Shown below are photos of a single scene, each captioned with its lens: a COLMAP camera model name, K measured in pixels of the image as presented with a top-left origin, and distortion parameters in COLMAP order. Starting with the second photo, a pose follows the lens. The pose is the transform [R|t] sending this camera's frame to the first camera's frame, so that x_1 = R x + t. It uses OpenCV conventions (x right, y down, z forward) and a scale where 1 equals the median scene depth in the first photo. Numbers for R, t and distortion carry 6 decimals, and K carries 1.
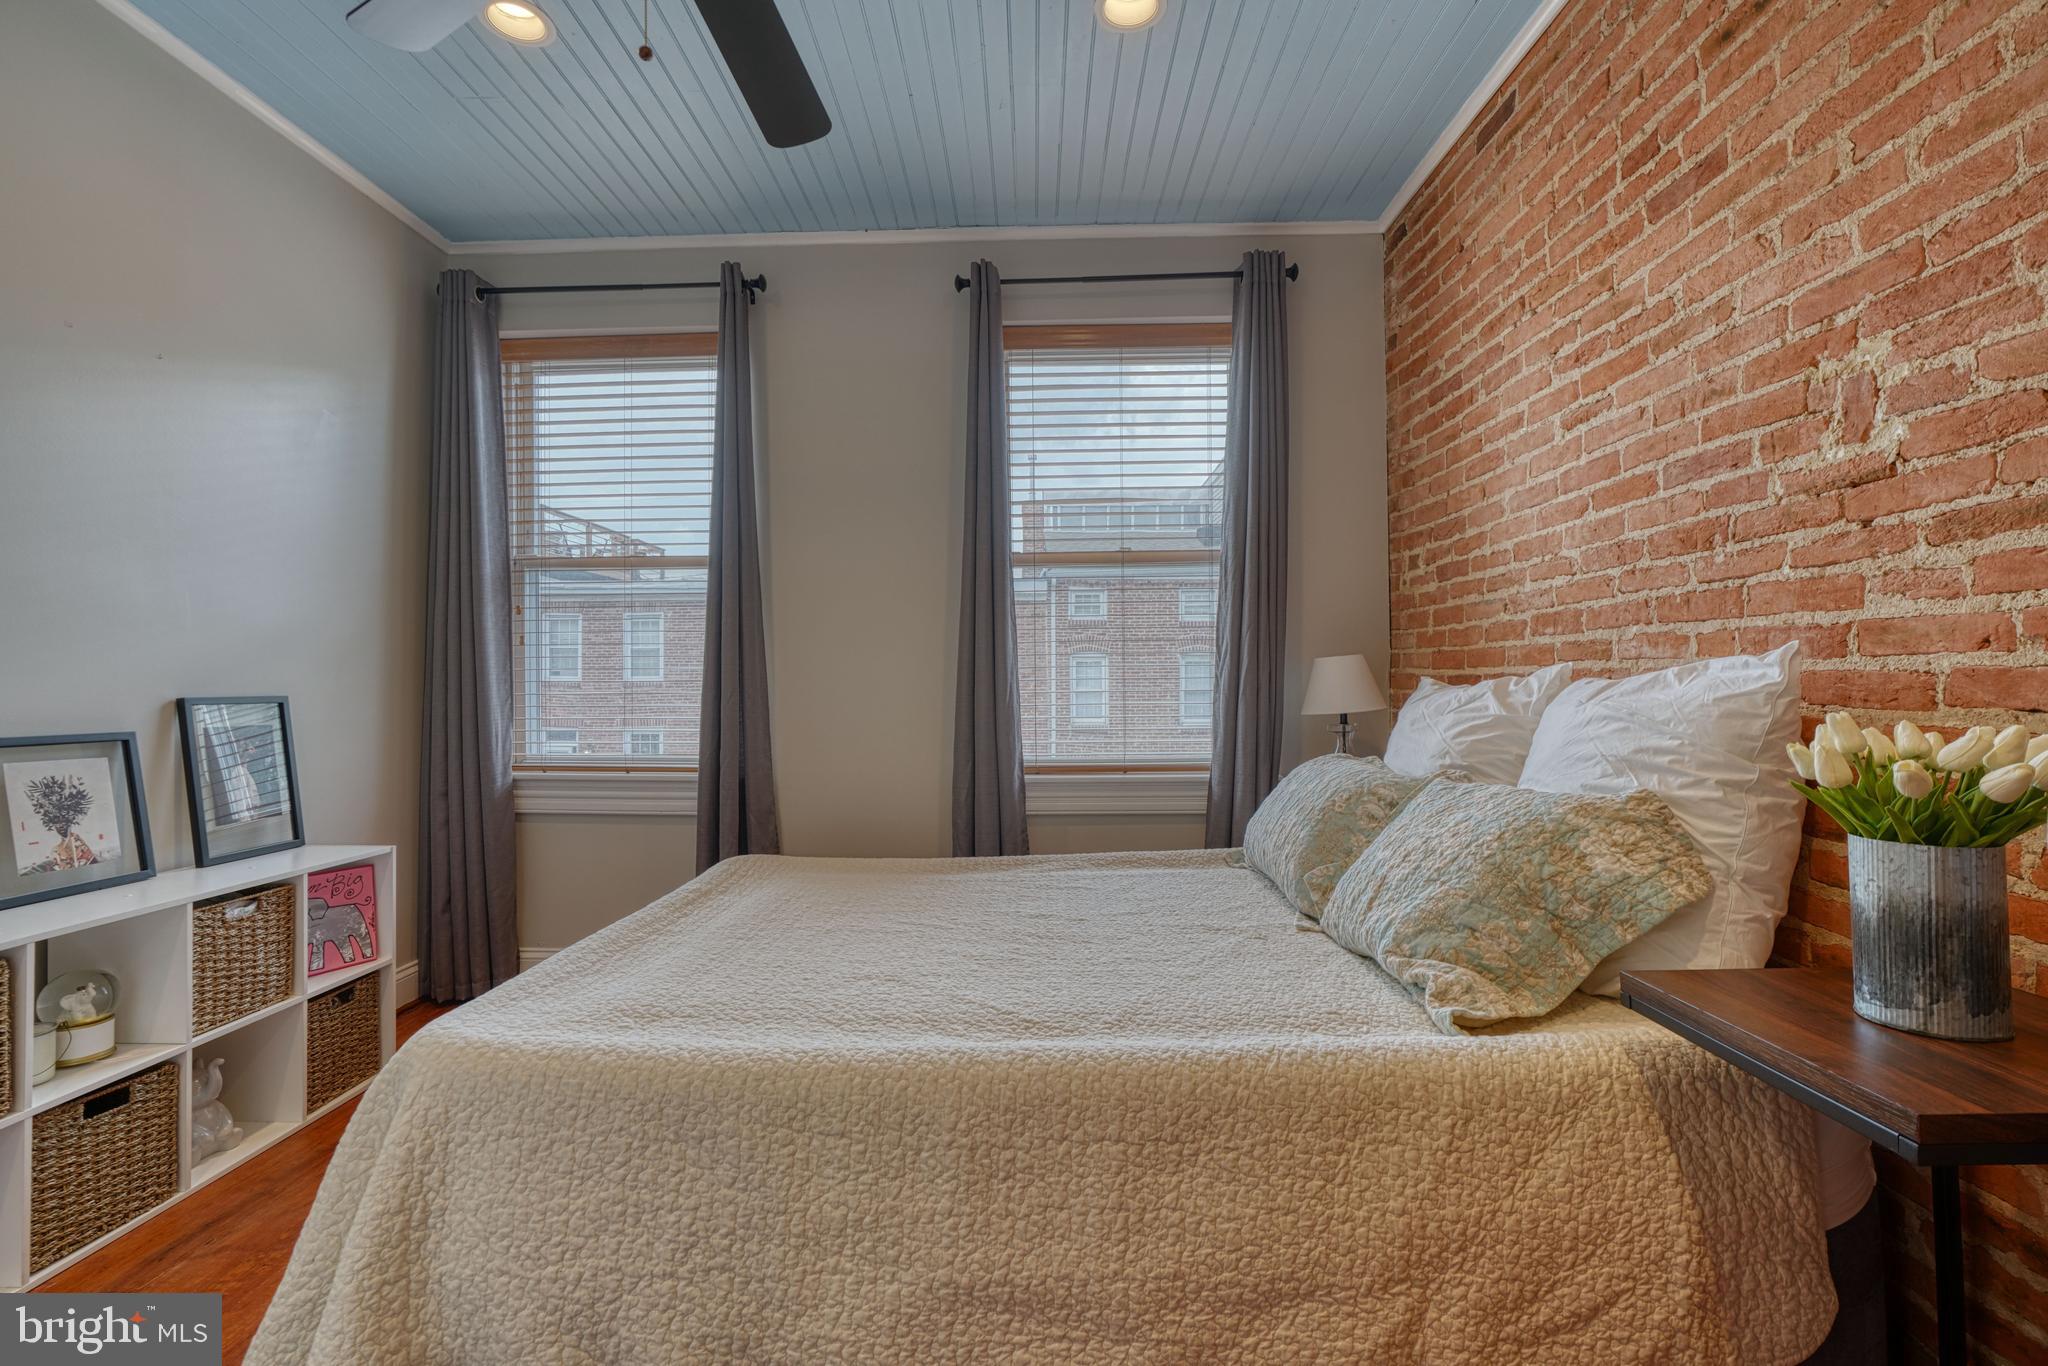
lens RADIAL K [[938.4, 0, 1024.9], [0, 938.4, 680.1], [0, 0, 1]] dist [-0.003156, 0.003523]
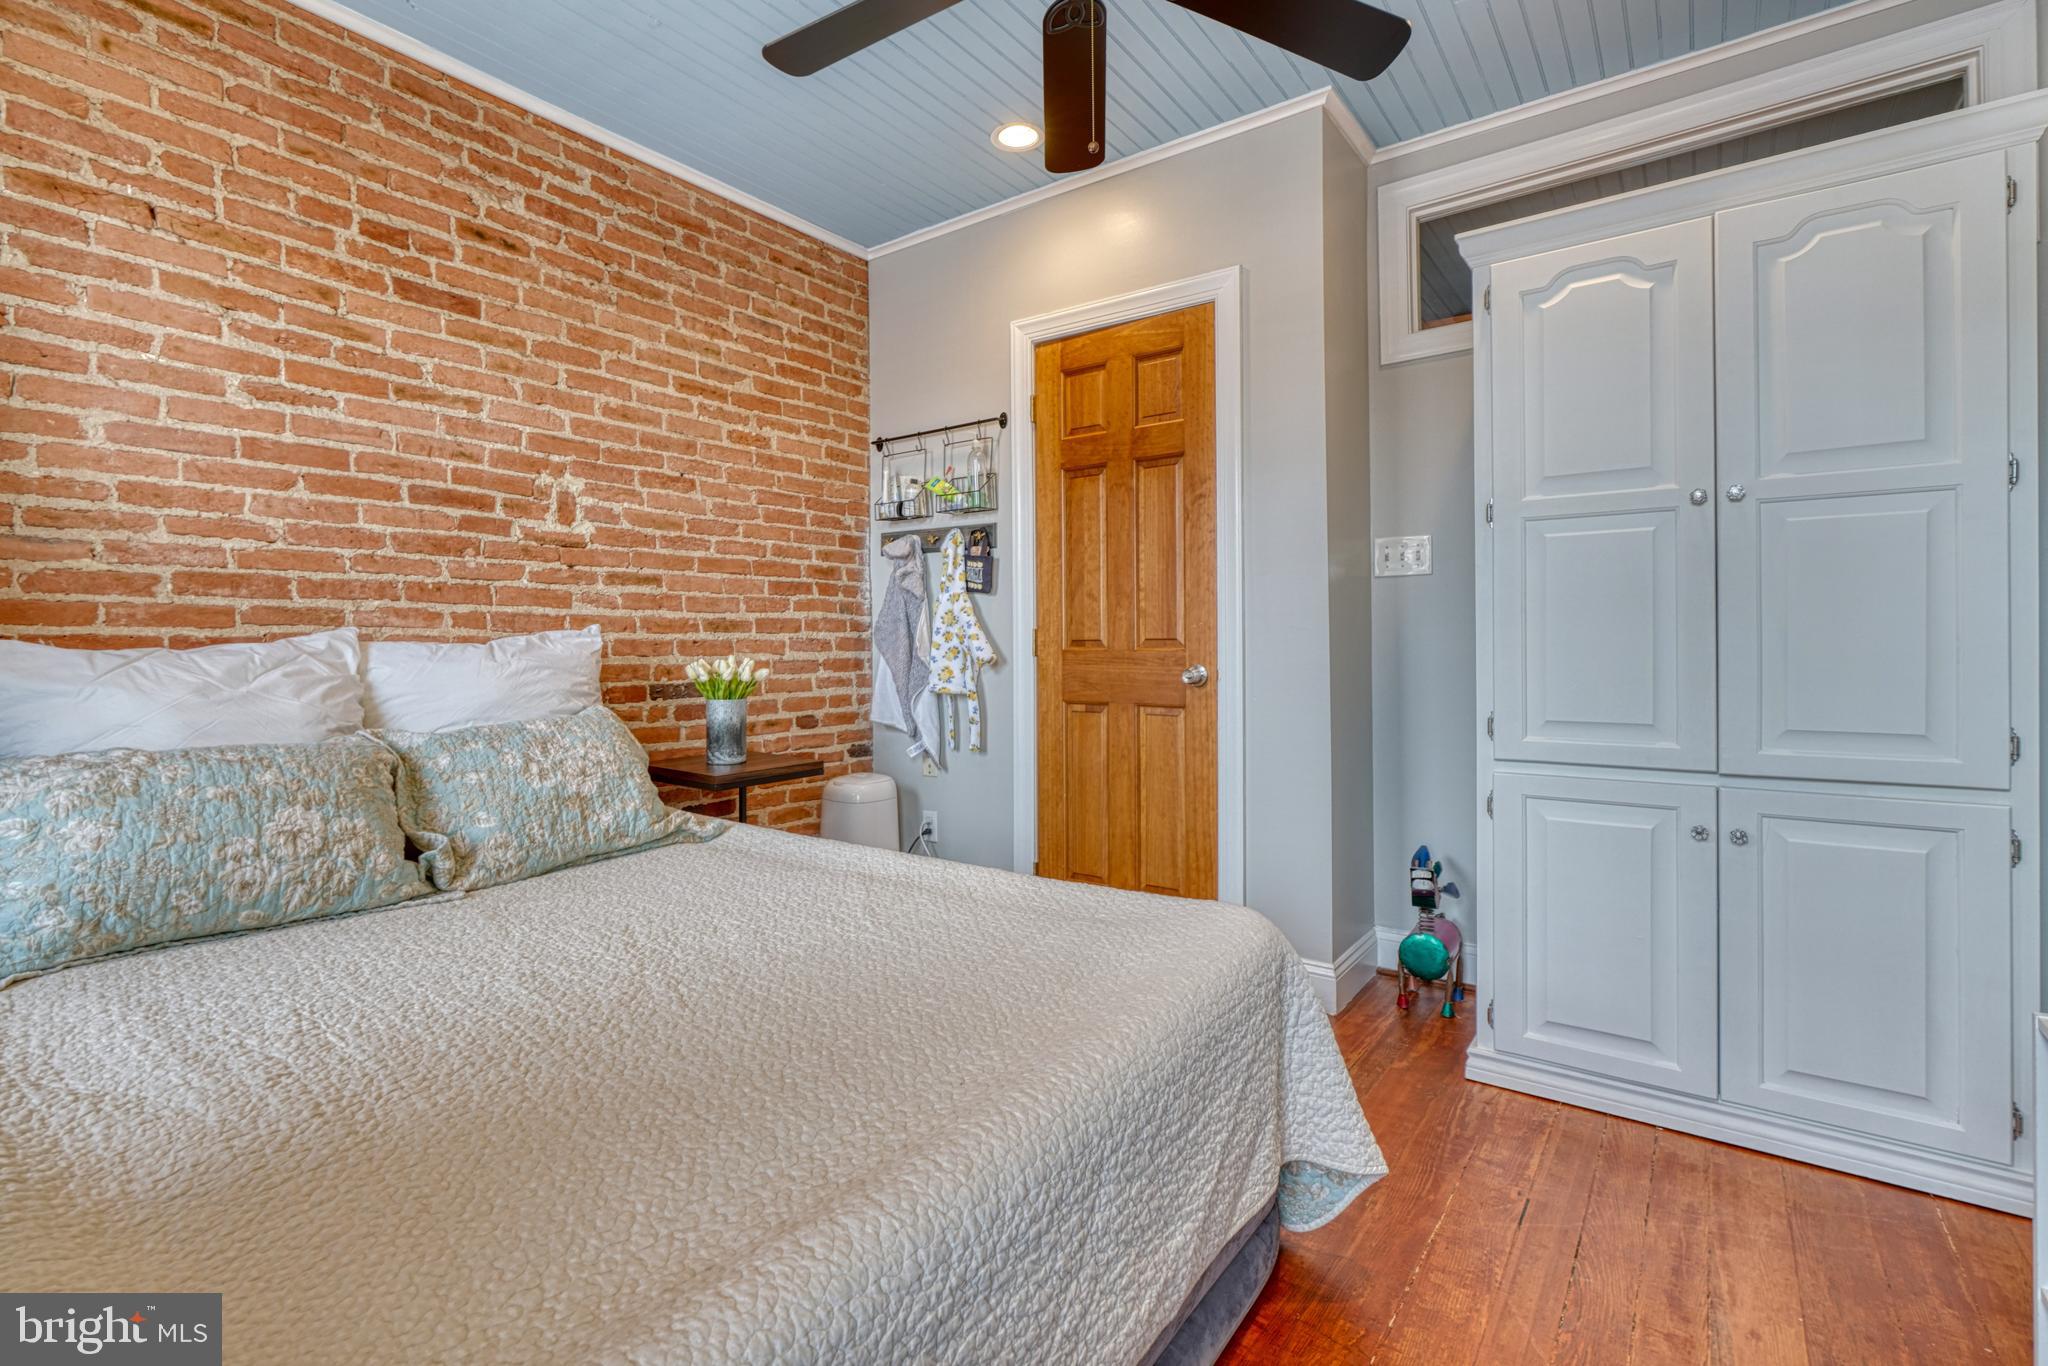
lens RADIAL K [[938.4, 0, 1021.3], [0, 938.4, 665.1], [0, 0, 1]] dist [-0.003156, 0.003523]
pose [[-0.820774, 0.001260, 0.571251, -0.843426], [0.010331, 0.999867, 0.012639, 0.023962], [-0.571159, 0.016275, -0.820678, 1.677781]]
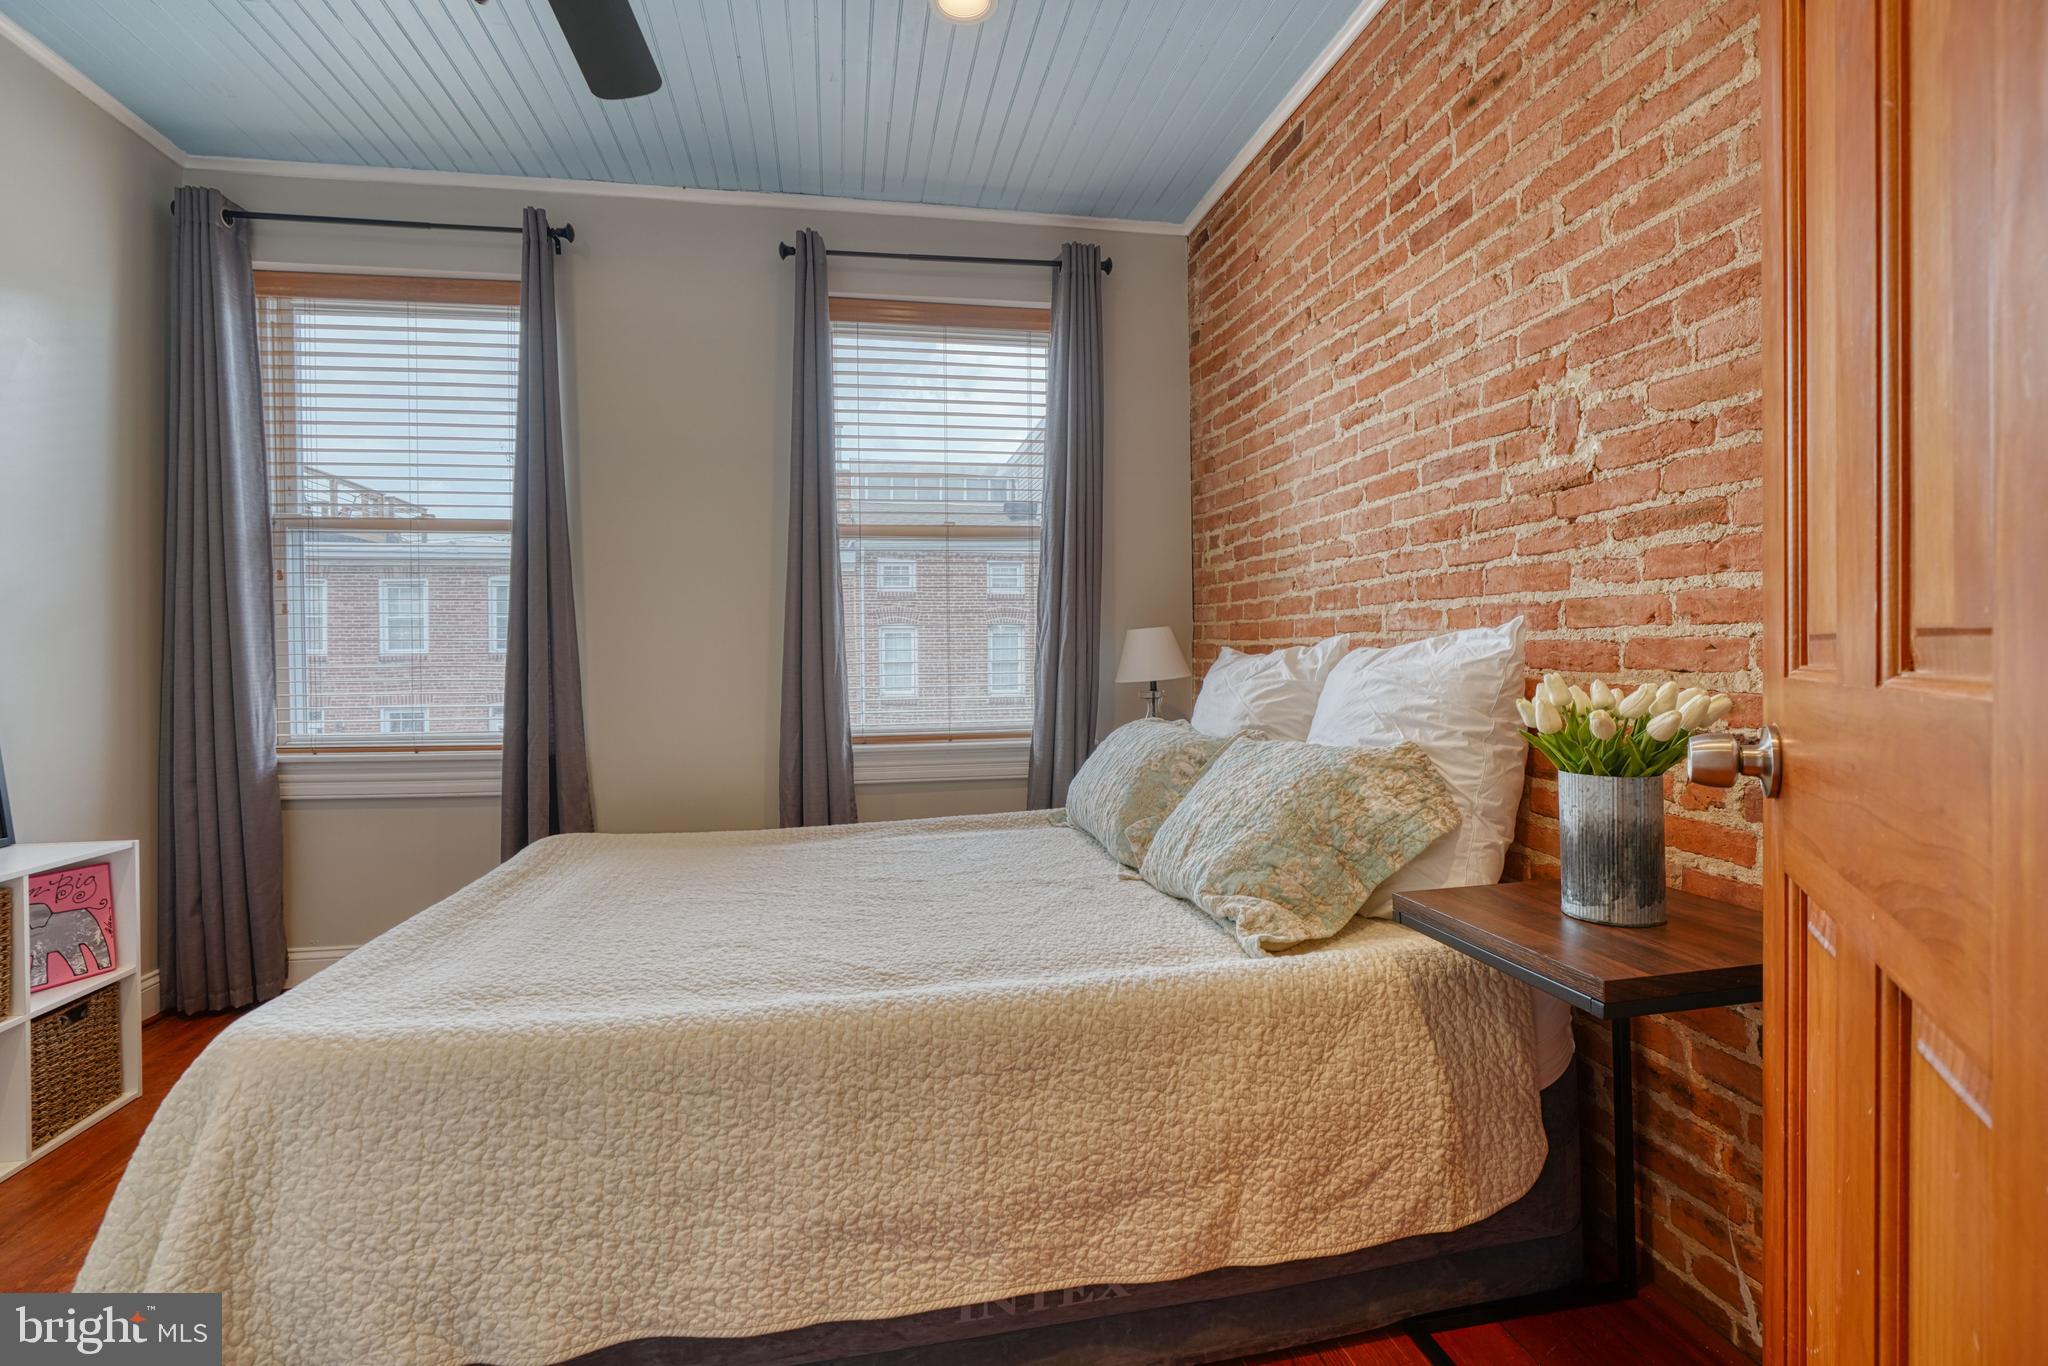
lens RADIAL K [[938.4, 0, 1023.7], [0, 938.4, 667.2], [0, 0, 1]] dist [-0.003156, 0.003523]
pose [[0.979010, -0.006469, 0.203707, -0.045338], [0.003164, 0.999858, 0.016542, 0.002089], [-0.203785, -0.015550, 0.978892, -0.046597]]
